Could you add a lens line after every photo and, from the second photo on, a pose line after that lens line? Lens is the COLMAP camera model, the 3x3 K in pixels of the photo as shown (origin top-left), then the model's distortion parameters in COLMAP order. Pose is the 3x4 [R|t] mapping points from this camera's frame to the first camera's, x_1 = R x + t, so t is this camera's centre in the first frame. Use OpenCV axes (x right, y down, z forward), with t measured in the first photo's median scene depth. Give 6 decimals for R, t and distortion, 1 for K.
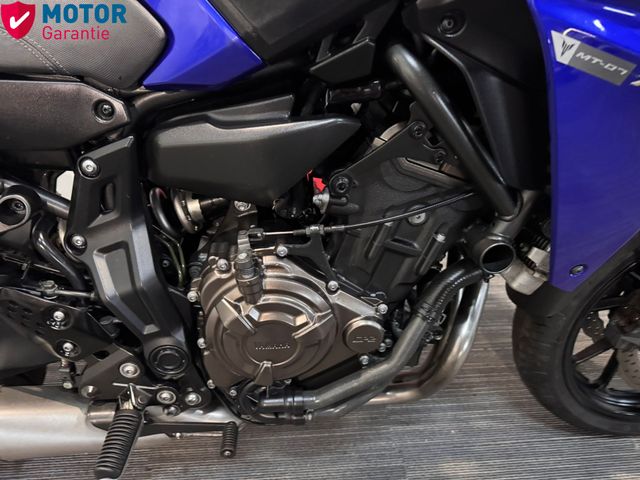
lens RADIAL K [[453.7, 0, 320.2], [0, 453.7, 245.6], [0, 0, 1]] dist [0.039914, -0.058482]
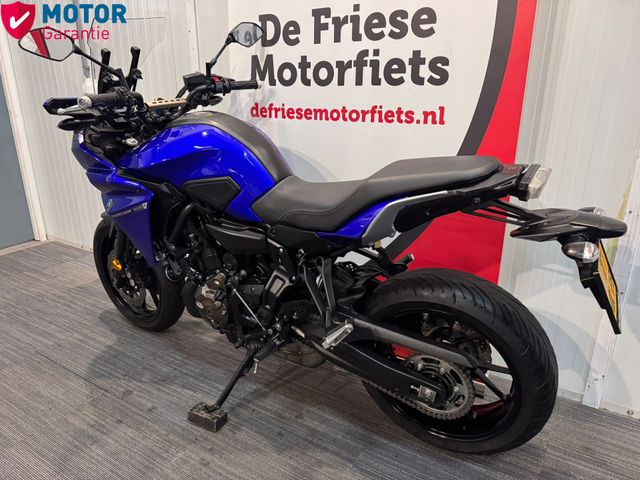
lens RADIAL K [[453.7, 0, 317.5], [0, 453.7, 243.3], [0, 0, 1]] dist [0.039914, -0.058482]
pose [[0.796476, 0.155528, -0.584326, 1.341896], [-0.375557, 0.884606, -0.276457, 0.210405], [0.473902, 0.439639, 0.762977, -0.648673]]
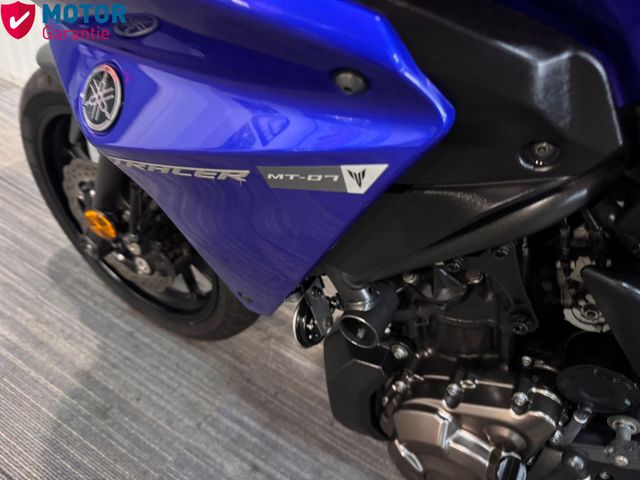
lens RADIAL K [[453.7, 0, 319.3], [0, 453.7, 241.1], [0, 0, 1]] dist [0.039914, -0.058482]
pose [[0.818902, 0.435324, -0.374022, -0.849580], [-0.460594, 0.887279, 0.024257, -0.271171], [0.342422, 0.152408, 0.927103, 0.395512]]
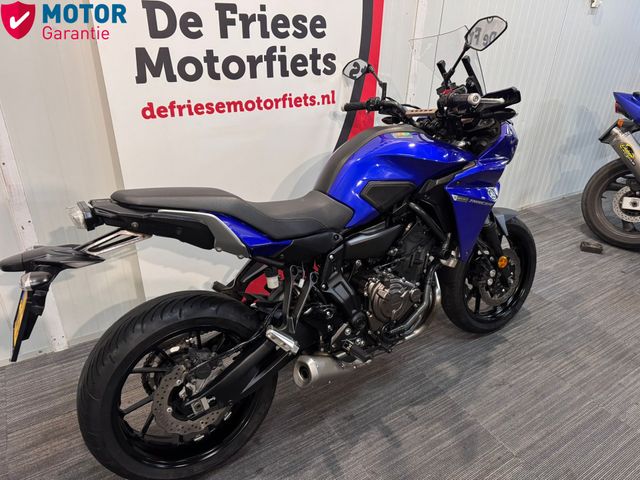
lens RADIAL K [[453.7, 0, 315.1], [0, 453.7, 231.1], [0, 0, 1]] dist [0.039914, -0.058482]
pose [[0.889352, -0.212763, 0.404703, -1.538719], [0.309409, 0.931734, -0.190101, 0.174712], [-0.336629, 0.294285, 0.894470, -1.459375]]
